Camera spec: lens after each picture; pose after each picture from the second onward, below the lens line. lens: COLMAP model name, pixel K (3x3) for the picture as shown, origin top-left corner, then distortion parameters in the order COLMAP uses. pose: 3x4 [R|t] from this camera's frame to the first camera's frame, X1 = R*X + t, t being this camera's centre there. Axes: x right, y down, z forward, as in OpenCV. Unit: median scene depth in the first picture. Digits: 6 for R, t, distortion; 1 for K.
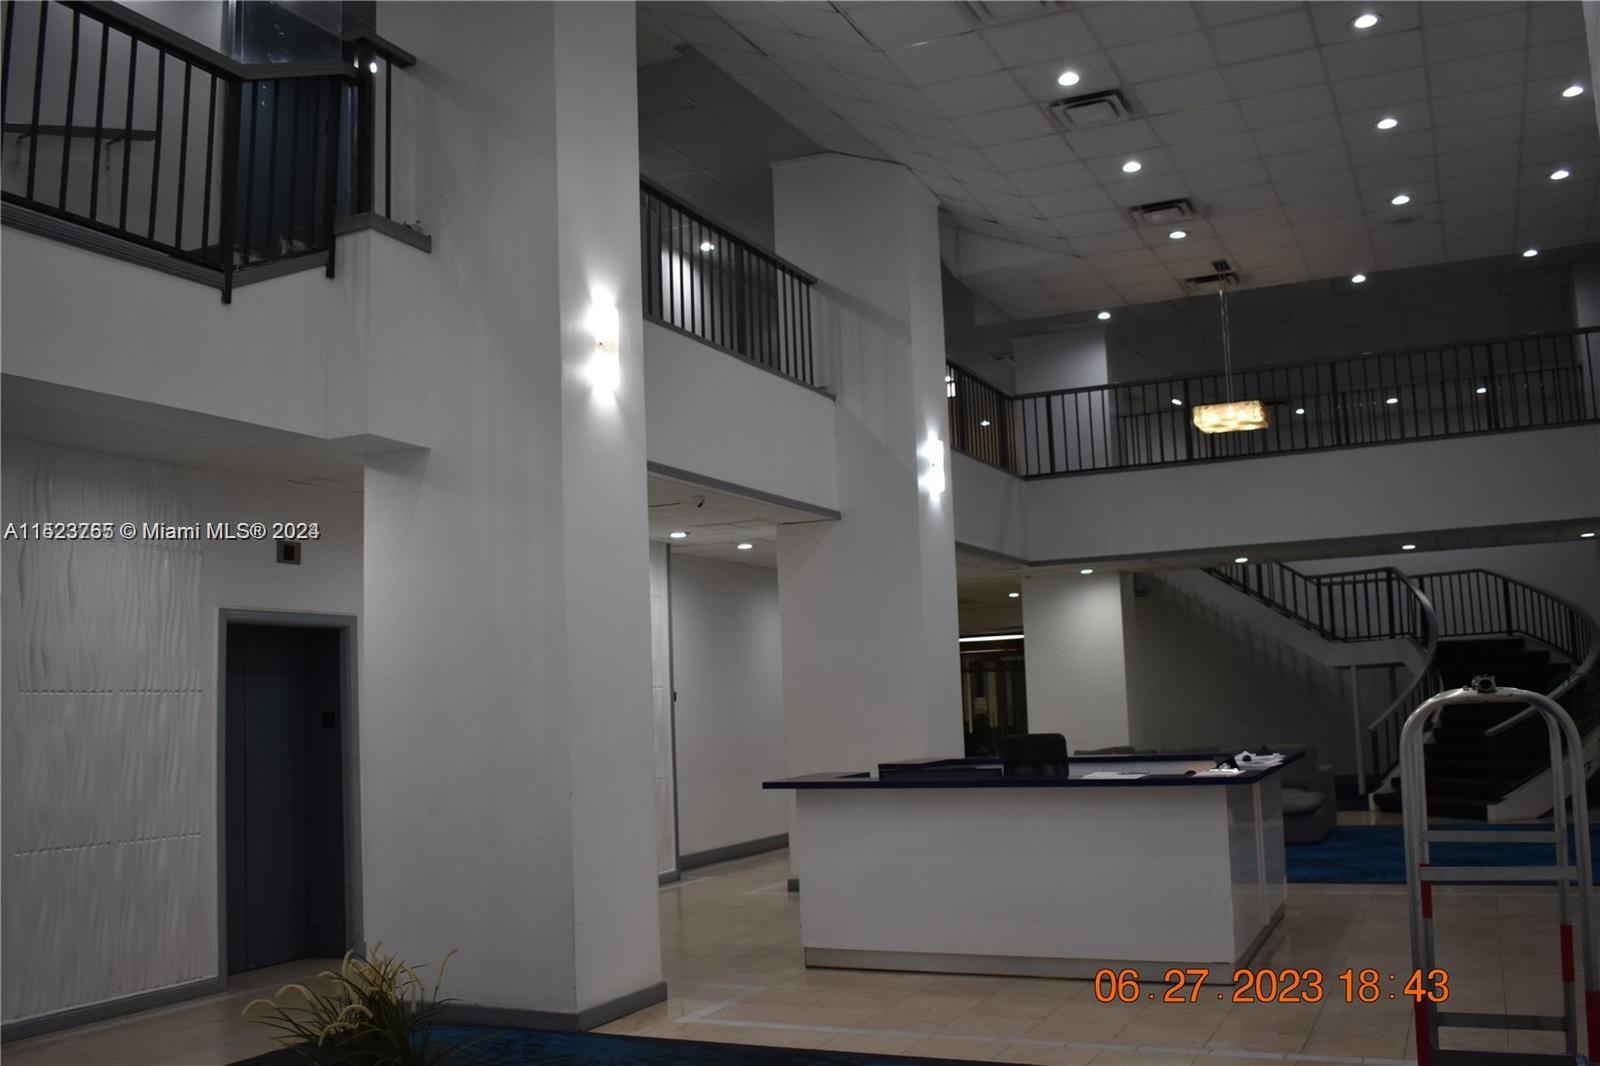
lens RADIAL K [[1474.4, 0, 788.3], [0, 1474.4, 525.5], [0, 0, 1]] dist [-0.076580, 0.000000]
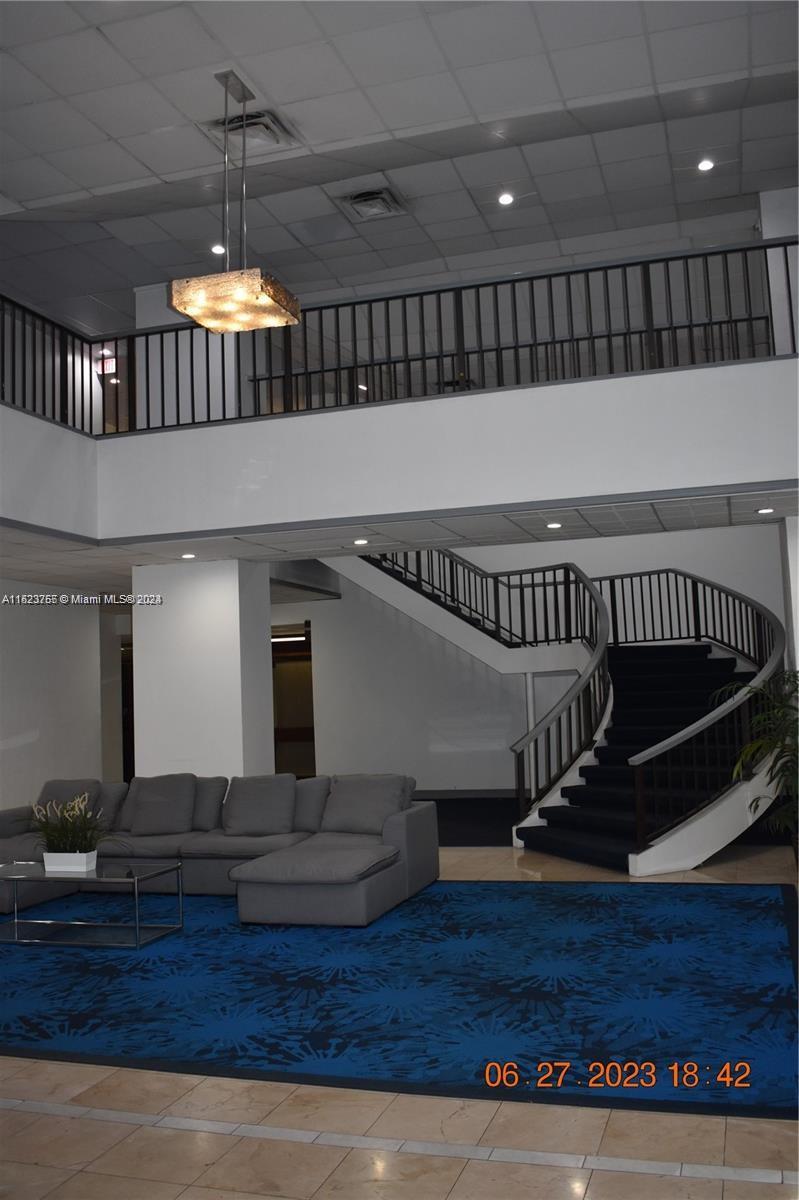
lens RADIAL K [[1105.8, 0, 399.0], [0, 1105.8, 603.4], [0, 0, 1]] dist [-0.076580, 0.000000]
pose [[0.990305, 0.012379, 0.138359, 0.423866], [-0.017231, 0.999276, 0.033930, 0.062503], [-0.137838, -0.035985, 0.989801, 0.667635]]
